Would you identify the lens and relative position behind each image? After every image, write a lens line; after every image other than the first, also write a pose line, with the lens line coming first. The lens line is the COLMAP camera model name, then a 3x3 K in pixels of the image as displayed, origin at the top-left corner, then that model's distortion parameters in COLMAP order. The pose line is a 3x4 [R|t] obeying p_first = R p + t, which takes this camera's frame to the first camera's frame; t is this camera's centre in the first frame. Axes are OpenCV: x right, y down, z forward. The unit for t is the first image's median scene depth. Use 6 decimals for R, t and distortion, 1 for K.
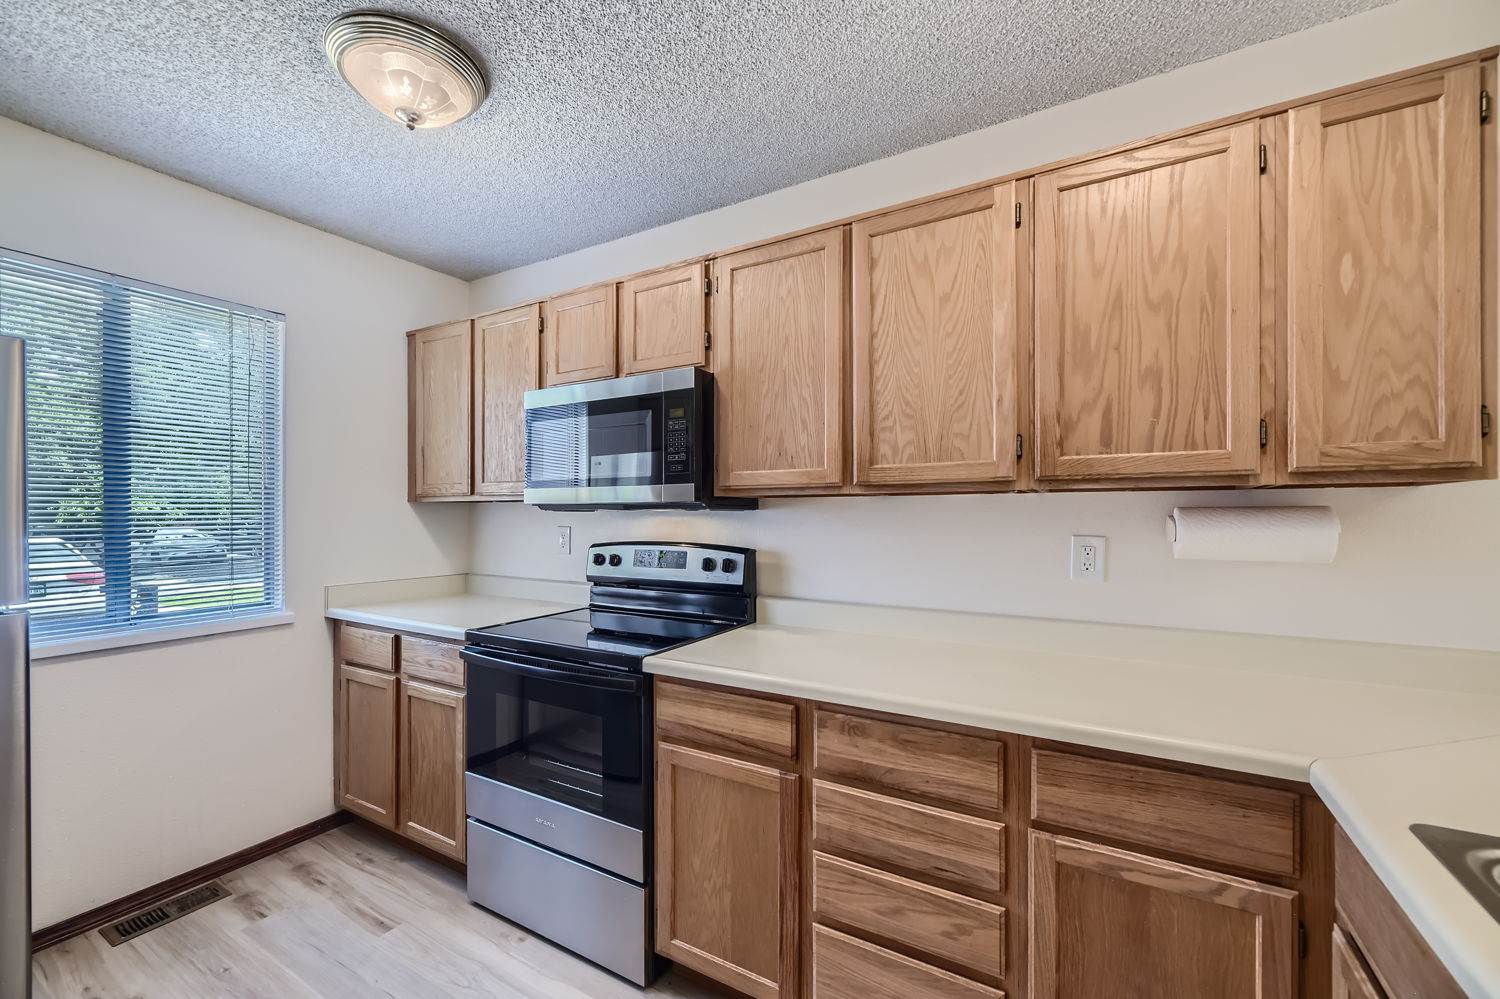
lens RADIAL K [[613.6, 0, 754.6], [0, 613.6, 502.4], [0, 0, 1]] dist [0.002194, -0.001530]
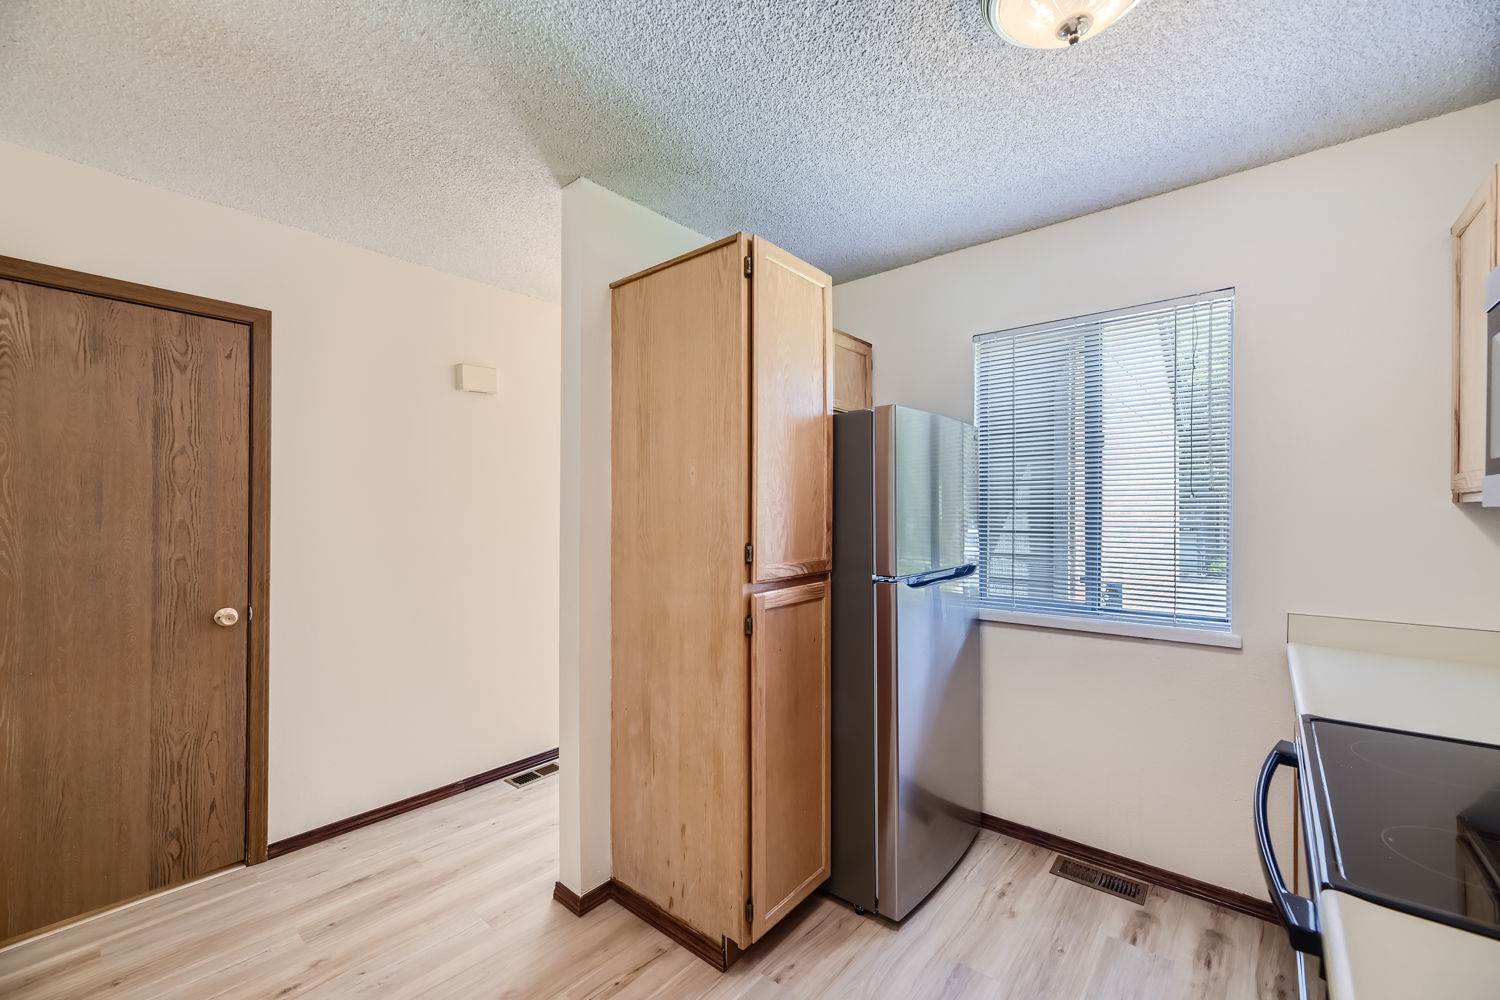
lens RADIAL K [[613.6, 0, 761.2], [0, 613.6, 505.2], [0, 0, 1]] dist [0.002194, -0.001530]
pose [[-0.191633, -0.007466, -0.981438, 0.240729], [0.010720, 0.999895, -0.009700, -0.001392], [0.981408, -0.012379, -0.191533, 0.597958]]
